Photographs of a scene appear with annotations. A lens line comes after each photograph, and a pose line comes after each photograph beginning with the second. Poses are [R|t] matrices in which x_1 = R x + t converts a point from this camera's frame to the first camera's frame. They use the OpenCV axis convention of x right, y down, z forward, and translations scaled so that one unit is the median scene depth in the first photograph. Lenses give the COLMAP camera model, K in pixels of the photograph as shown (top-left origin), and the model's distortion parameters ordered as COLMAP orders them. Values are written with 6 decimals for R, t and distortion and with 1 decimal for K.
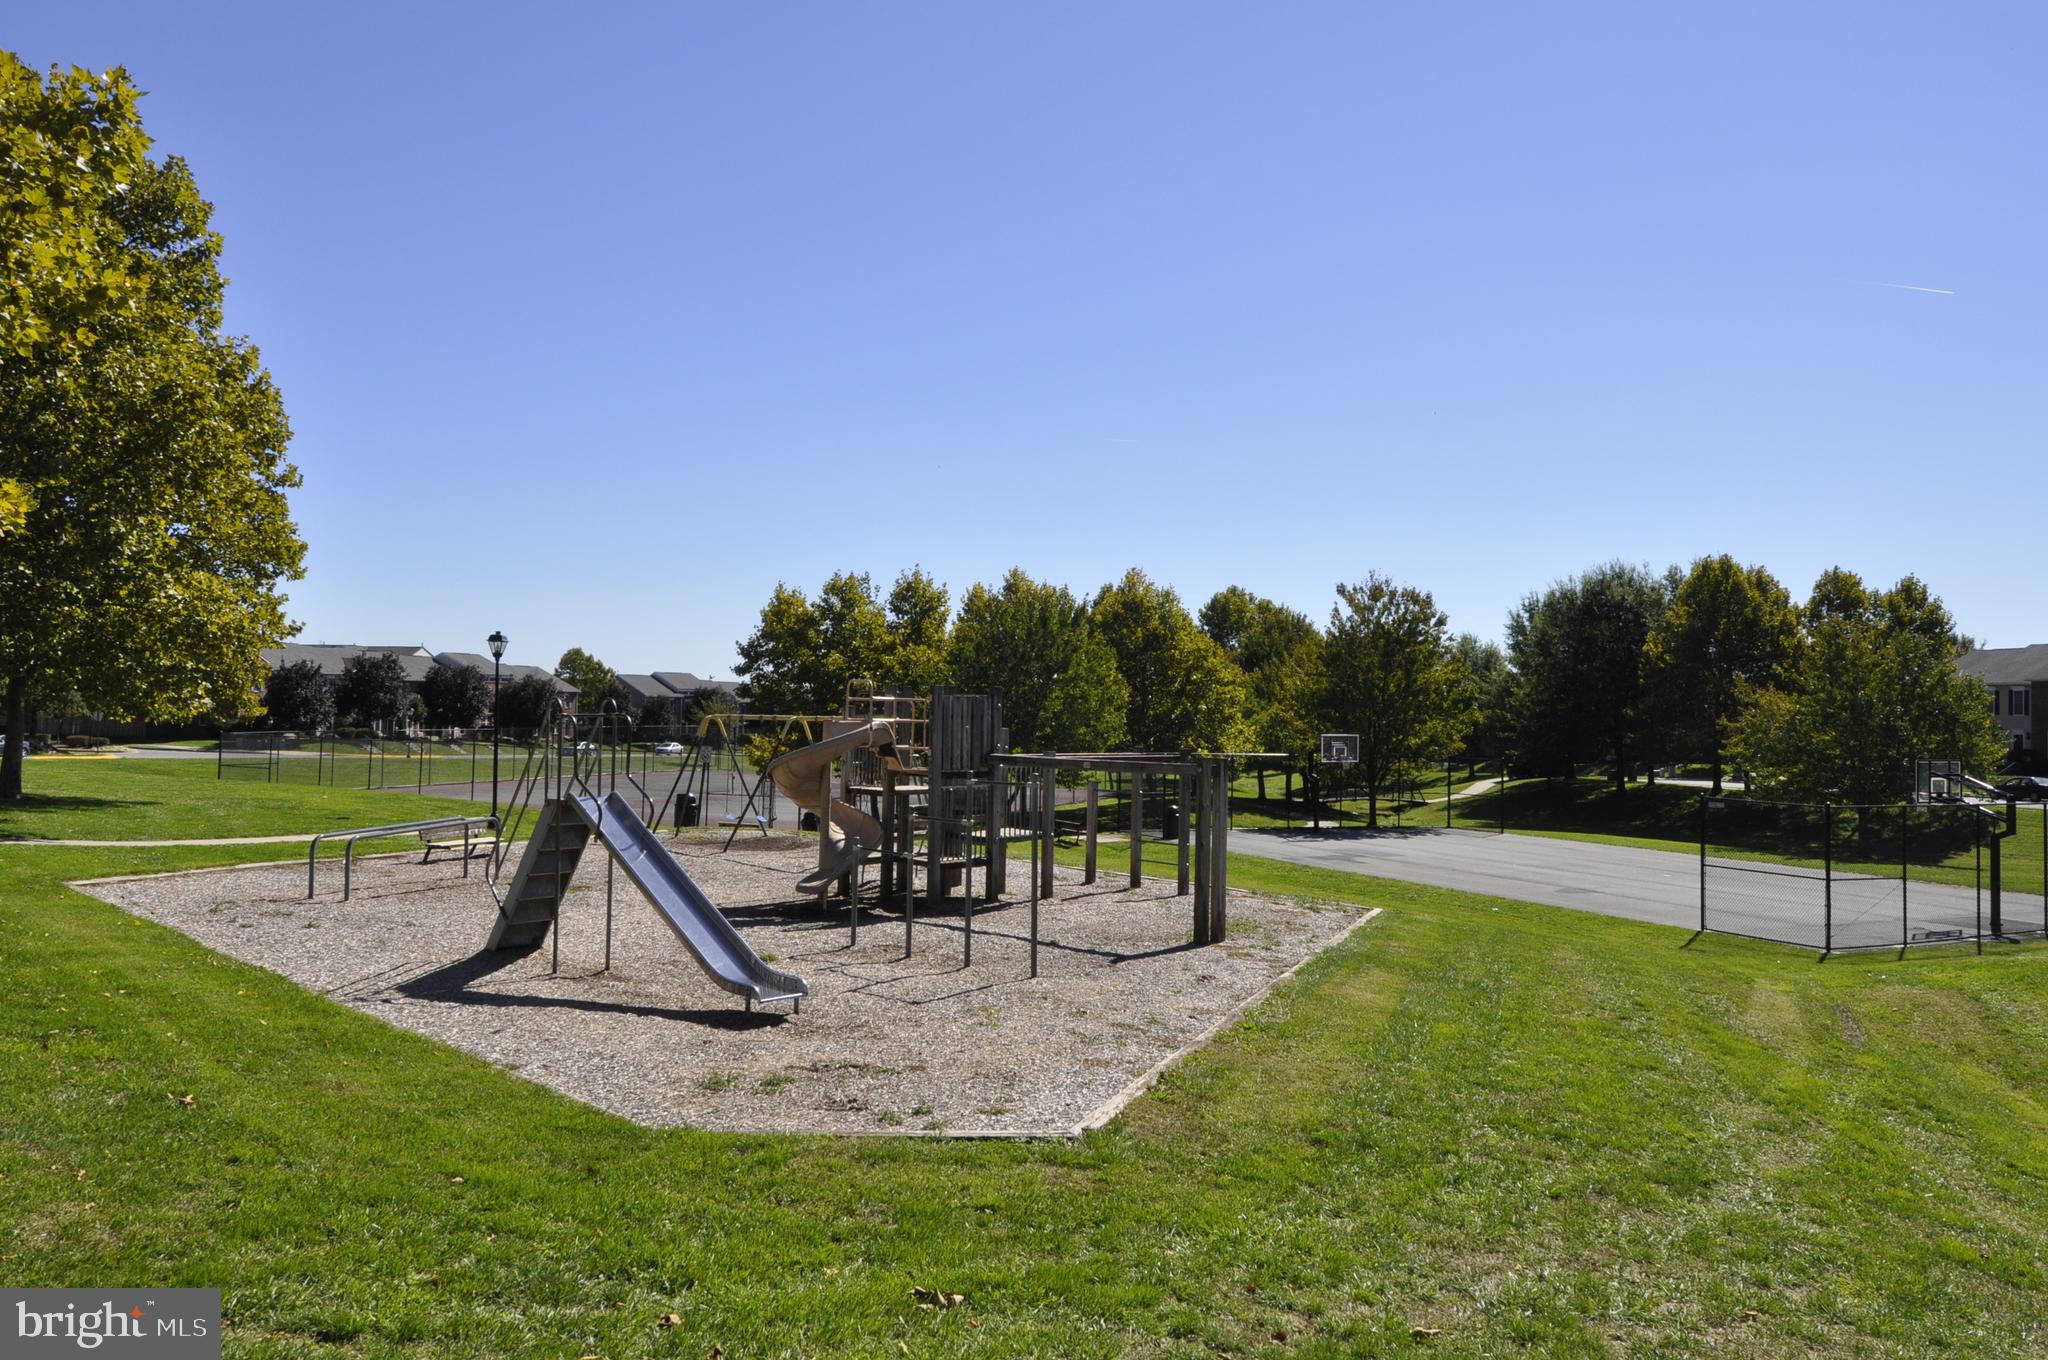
lens RADIAL K [[1484.2, 0, 1023.7], [0, 1484.2, 682.9], [0, 0, 1]] dist [0.004516, -0.000455]
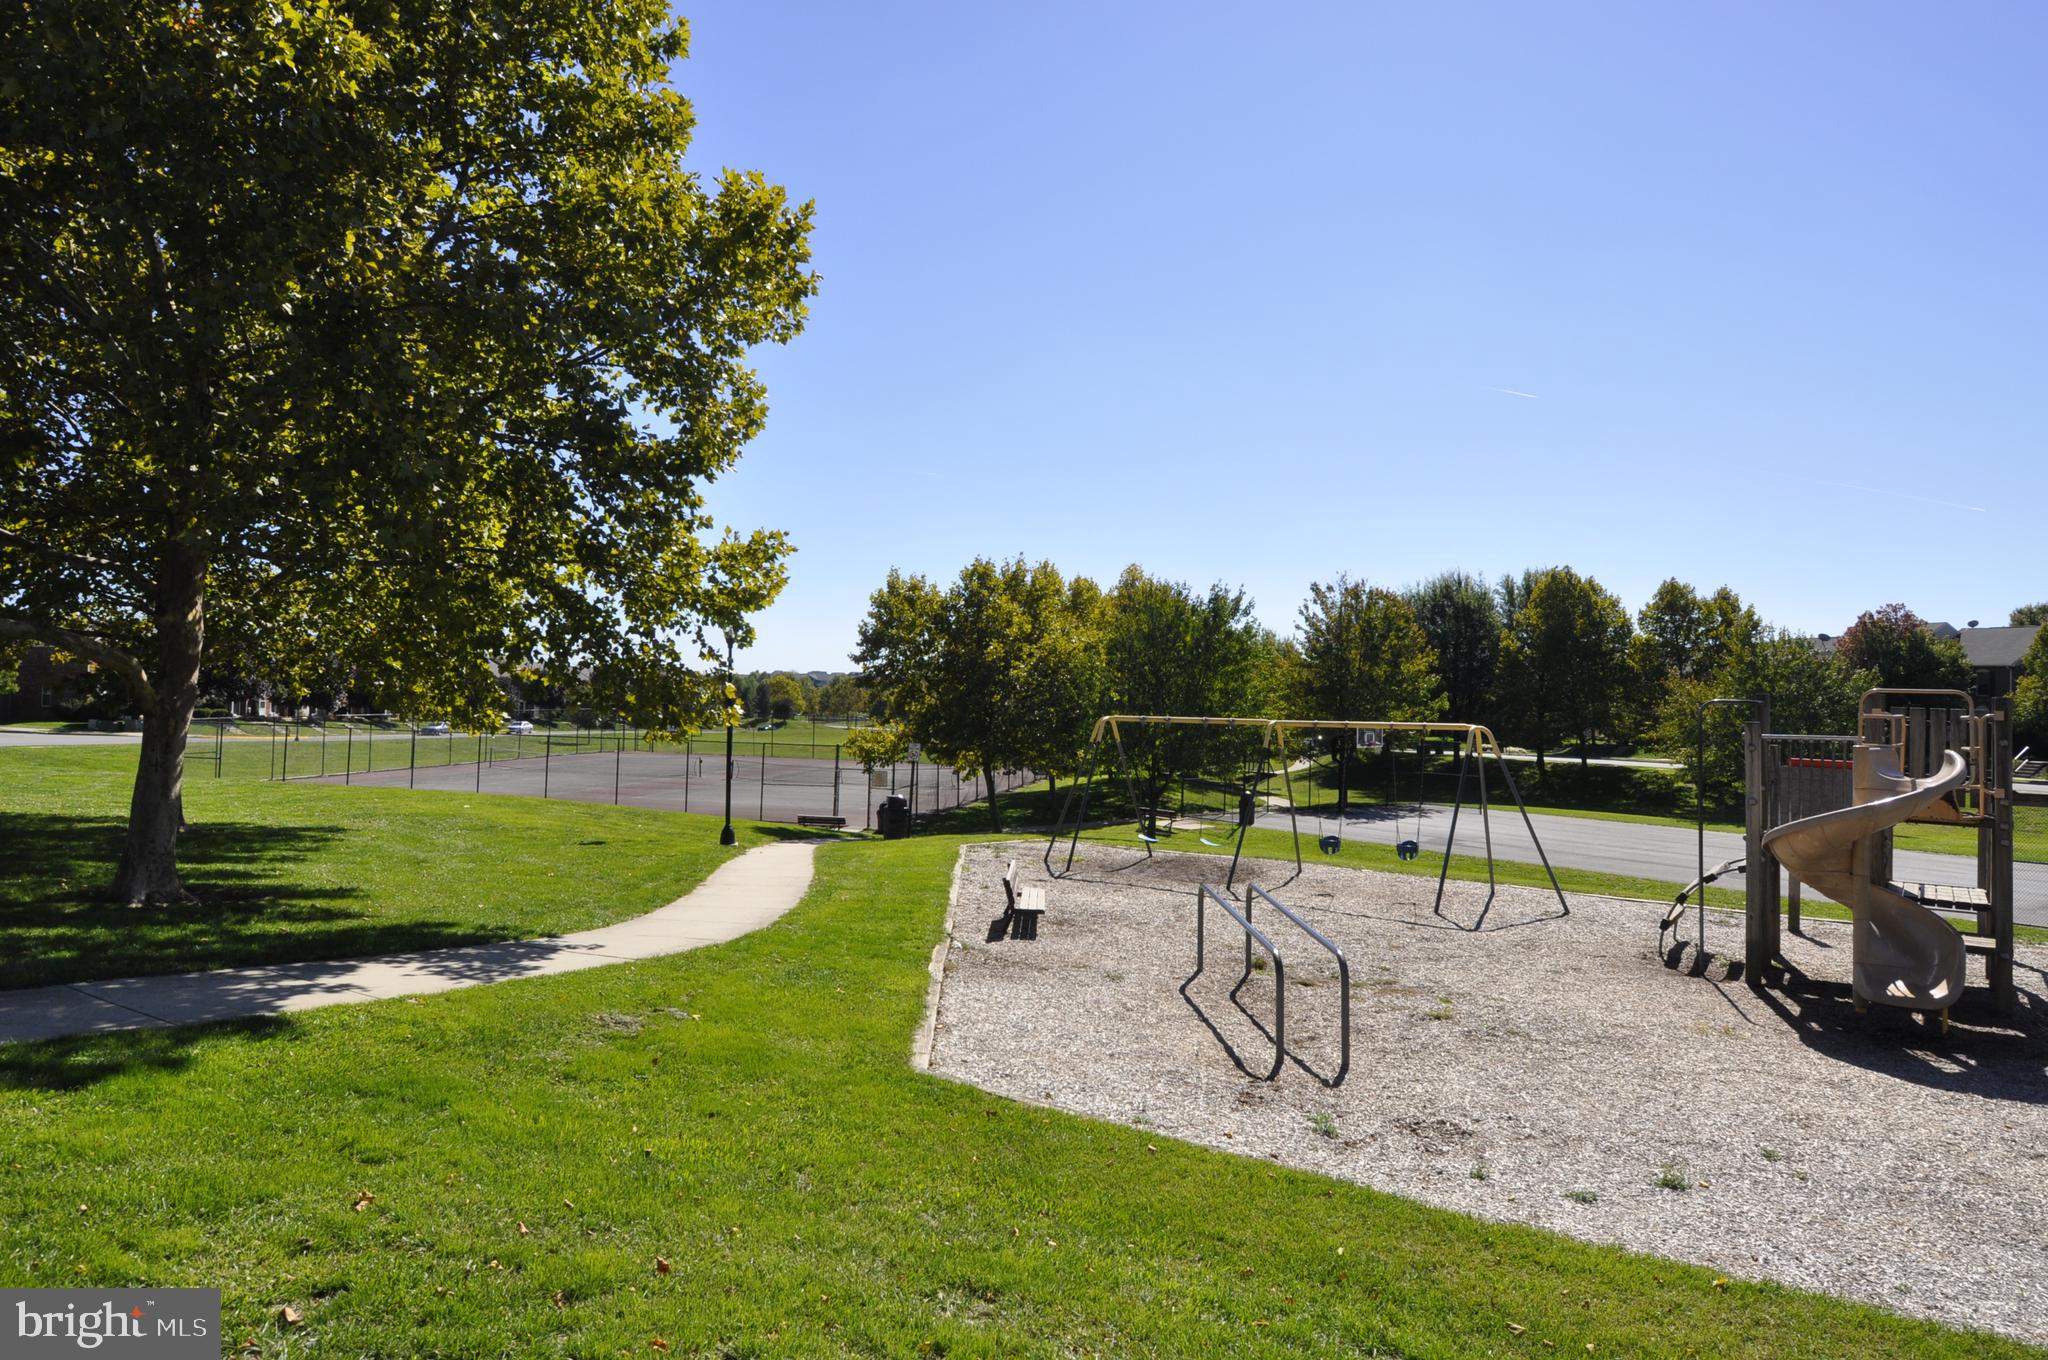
lens RADIAL K [[1229.9, 0, 1024.4], [0, 1229.9, 682.2], [0, 0, 1]] dist [-0.007446, -0.000768]
pose [[0.975694, 0.003499, 0.219111, -0.183222], [-0.006500, 0.999895, 0.012977, -0.003488], [-0.219043, -0.014086, 0.975614, 0.145916]]
